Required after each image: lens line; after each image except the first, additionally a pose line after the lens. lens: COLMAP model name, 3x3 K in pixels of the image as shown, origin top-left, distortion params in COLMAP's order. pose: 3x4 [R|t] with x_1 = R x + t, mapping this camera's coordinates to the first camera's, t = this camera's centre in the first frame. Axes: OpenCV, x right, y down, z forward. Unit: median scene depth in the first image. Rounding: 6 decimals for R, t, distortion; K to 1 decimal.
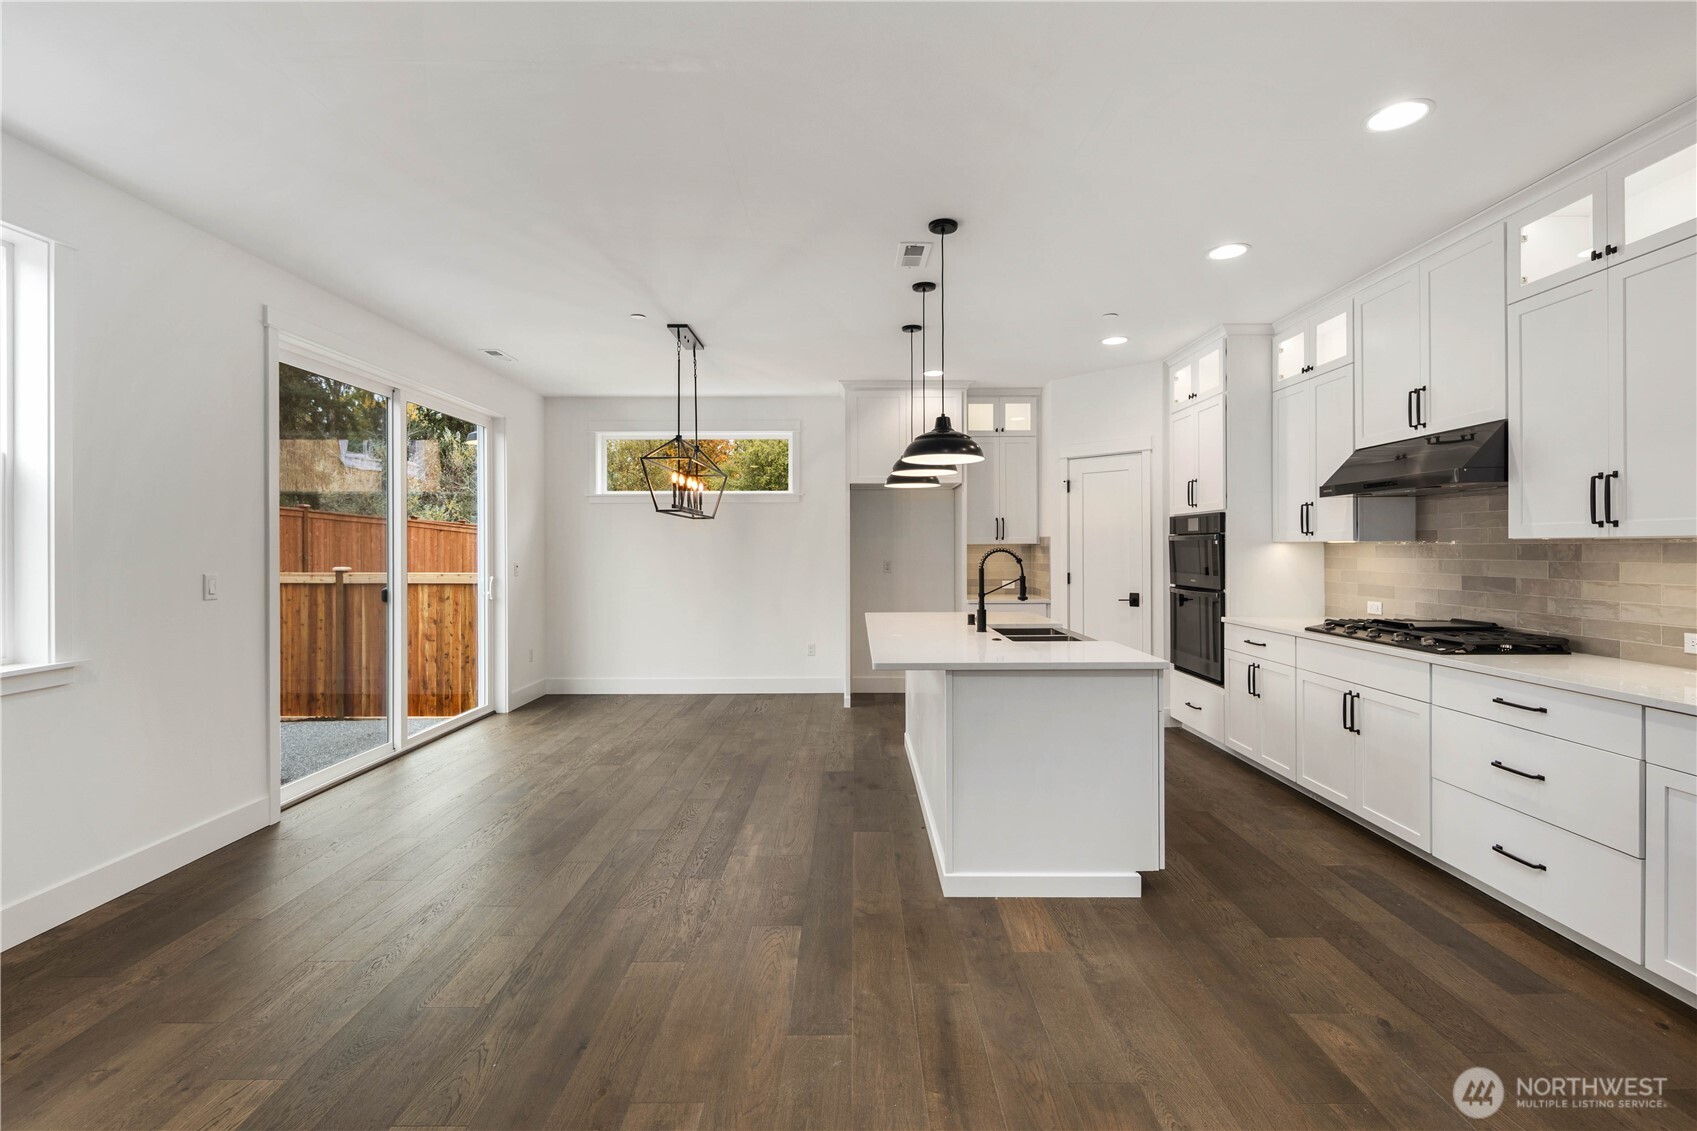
lens RADIAL K [[747.0, 0, 854.6], [0, 747.0, 548.2], [0, 0, 1]] dist [0.003742, -0.000956]
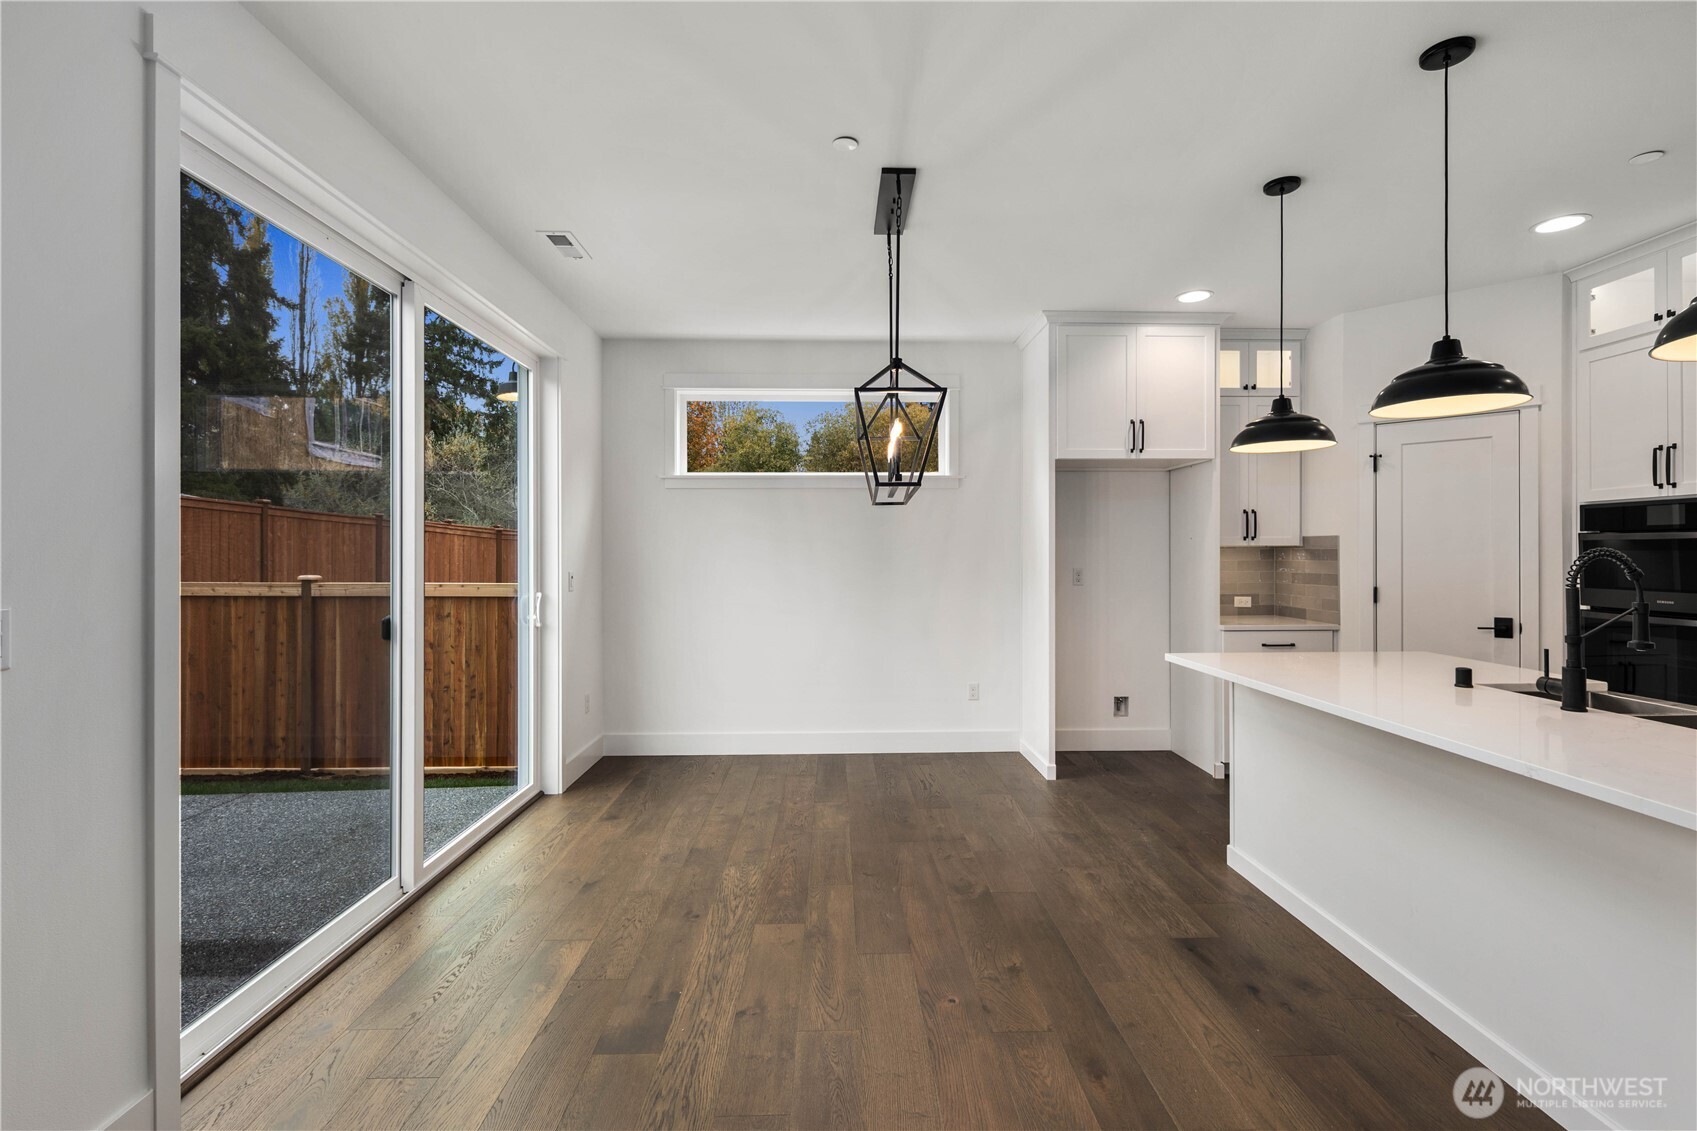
lens RADIAL K [[749.5, 0, 857.1], [0, 749.5, 553.5], [0, 0, 1]] dist [0.002044, -0.000708]
pose [[0.999505, 0.002225, 0.031384, -0.285218], [-0.002208, 0.999997, -0.000560, 0.003623], [-0.031385, 0.000490, 0.999507, 0.410081]]
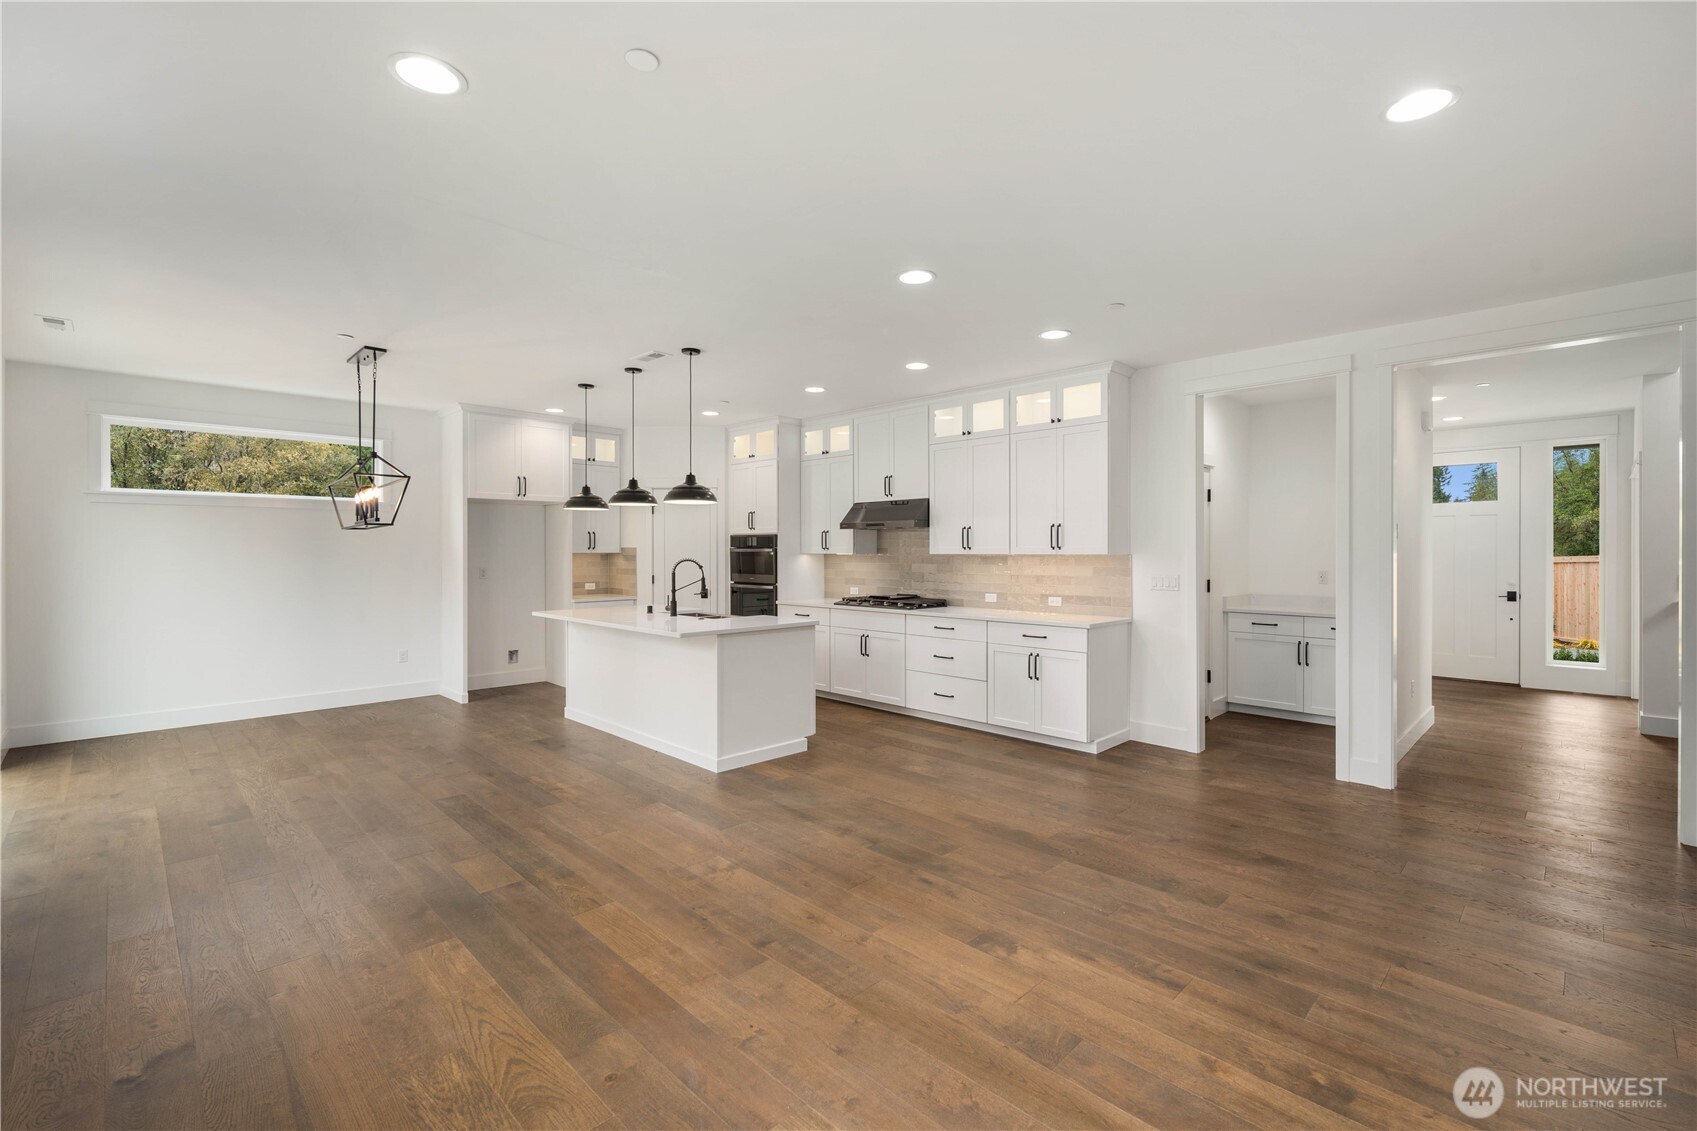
lens RADIAL K [[736.3, 0, 856.1], [0, 736.3, 553.4], [0, 0, 1]] dist [0.003231, -0.000599]
pose [[0.705663, 0.000414, 0.708548, -0.492937], [-0.001960, 0.999997, 0.001368, -0.010846], [-0.708545, -0.002354, 0.705662, -0.216271]]
